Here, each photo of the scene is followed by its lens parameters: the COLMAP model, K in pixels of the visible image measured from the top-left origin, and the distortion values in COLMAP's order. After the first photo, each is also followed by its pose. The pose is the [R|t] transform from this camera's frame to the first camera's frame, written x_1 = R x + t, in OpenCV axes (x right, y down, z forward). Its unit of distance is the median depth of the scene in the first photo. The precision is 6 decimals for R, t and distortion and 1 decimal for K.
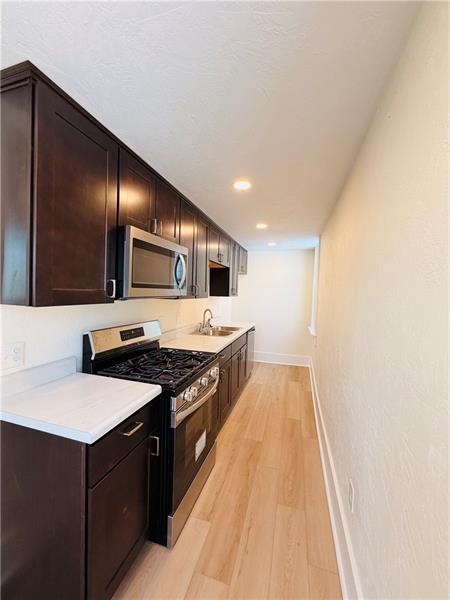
lens RADIAL K [[239.2, 0, 224.8], [0, 239.2, 299.1], [0, 0, 1]] dist [0.000449, 0.000721]
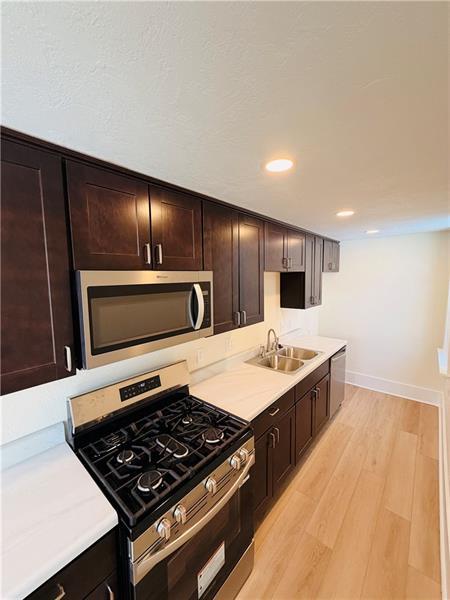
lens RADIAL K [[239.2, 0, 225.0], [0, 239.2, 299.8], [0, 0, 1]] dist [0.000449, 0.000721]
pose [[0.912457, -0.005071, -0.409142, 0.131702], [0.029187, 0.998183, 0.052720, -0.119293], [0.408131, -0.060047, 0.910947, 0.258683]]
